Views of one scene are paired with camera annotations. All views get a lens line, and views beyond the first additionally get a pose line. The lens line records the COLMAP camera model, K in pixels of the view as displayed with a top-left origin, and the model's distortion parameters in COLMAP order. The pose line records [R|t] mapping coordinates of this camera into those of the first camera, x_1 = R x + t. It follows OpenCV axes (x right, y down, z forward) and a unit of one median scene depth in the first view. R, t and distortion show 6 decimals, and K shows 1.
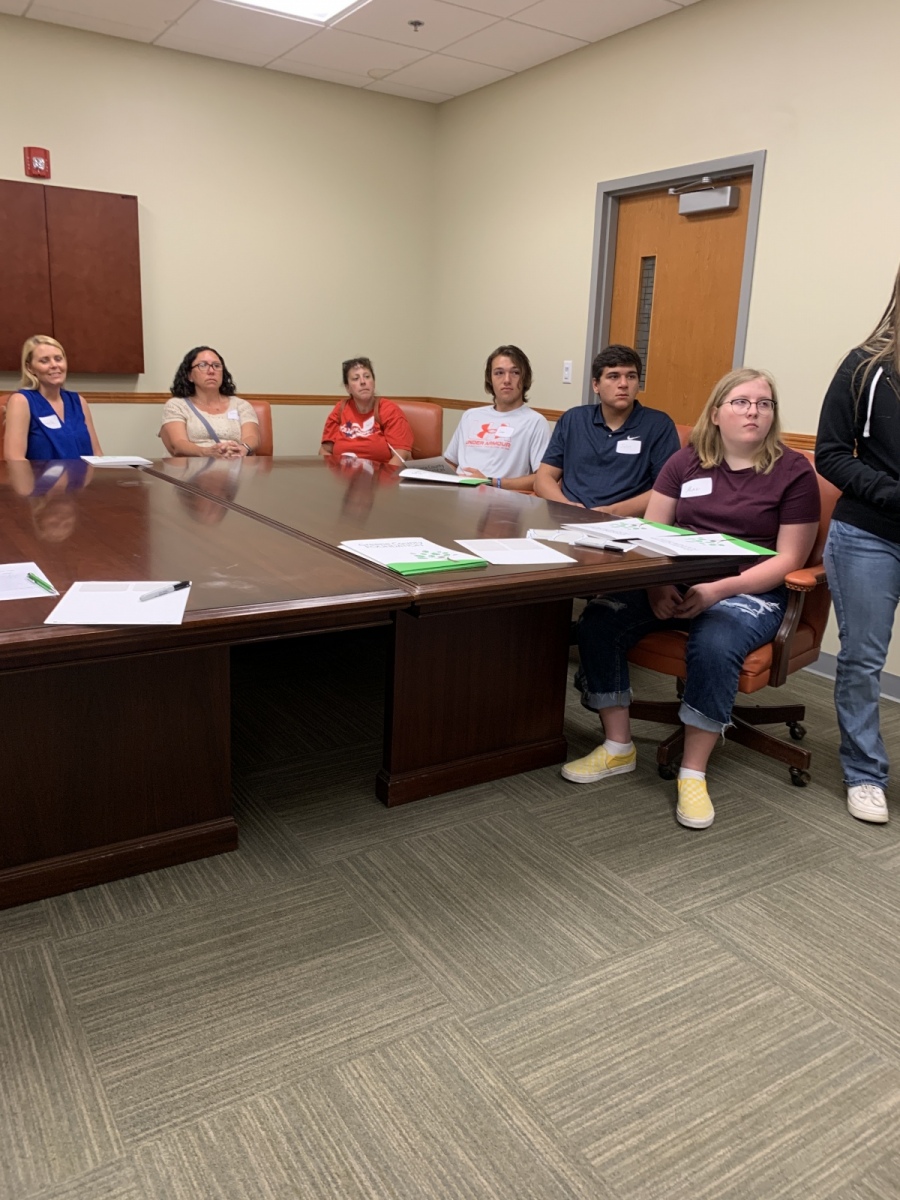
lens RADIAL K [[918.5, 0, 460.8], [0, 918.5, 581.4], [0, 0, 1]] dist [0.002101, -0.008259]
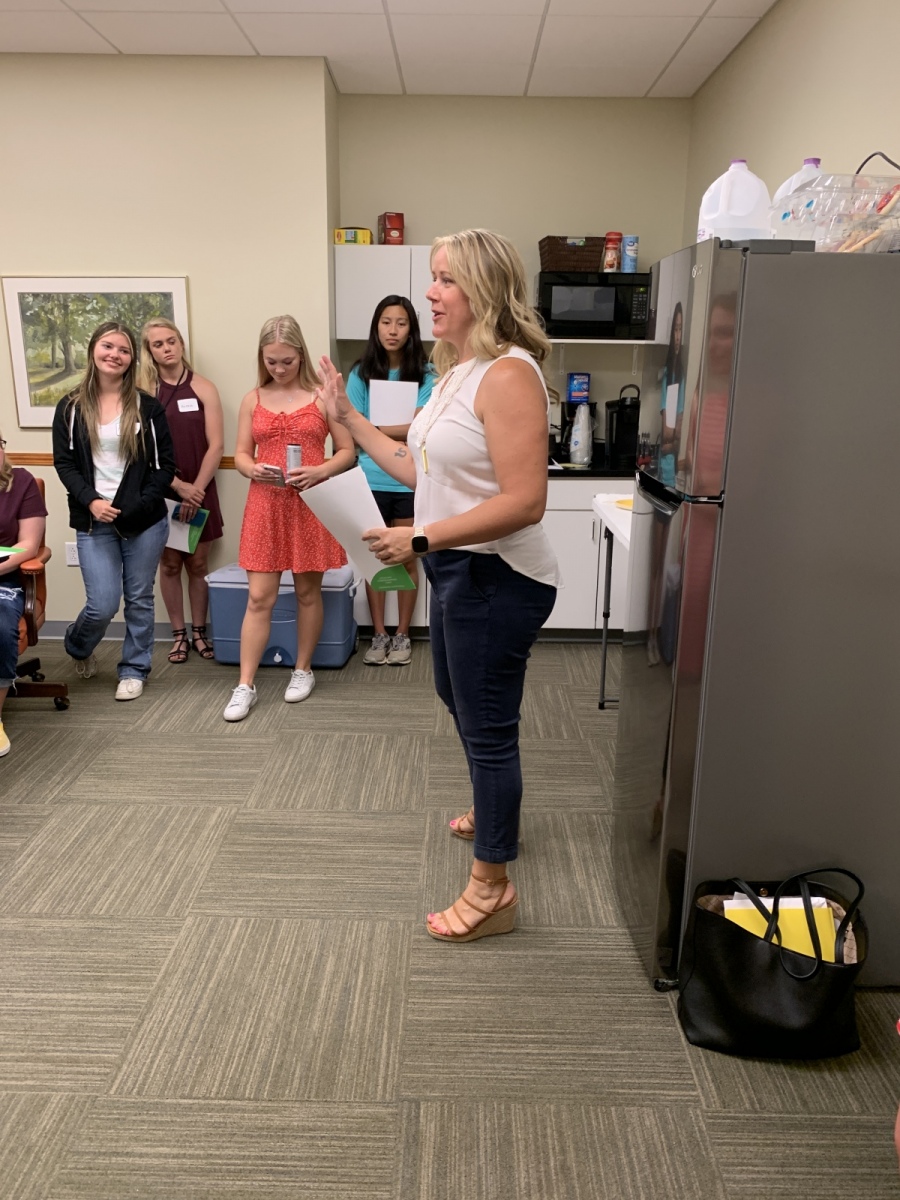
lens RADIAL K [[918.5, 0, 452.7], [0, 918.5, 597.5], [0, 0, 1]] dist [0.002101, -0.008259]
pose [[0.551258, -0.243564, 0.797992, -0.422822], [0.197074, 0.967388, 0.159127, -0.055138], [-0.810726, 0.069543, 0.581281, -0.346492]]
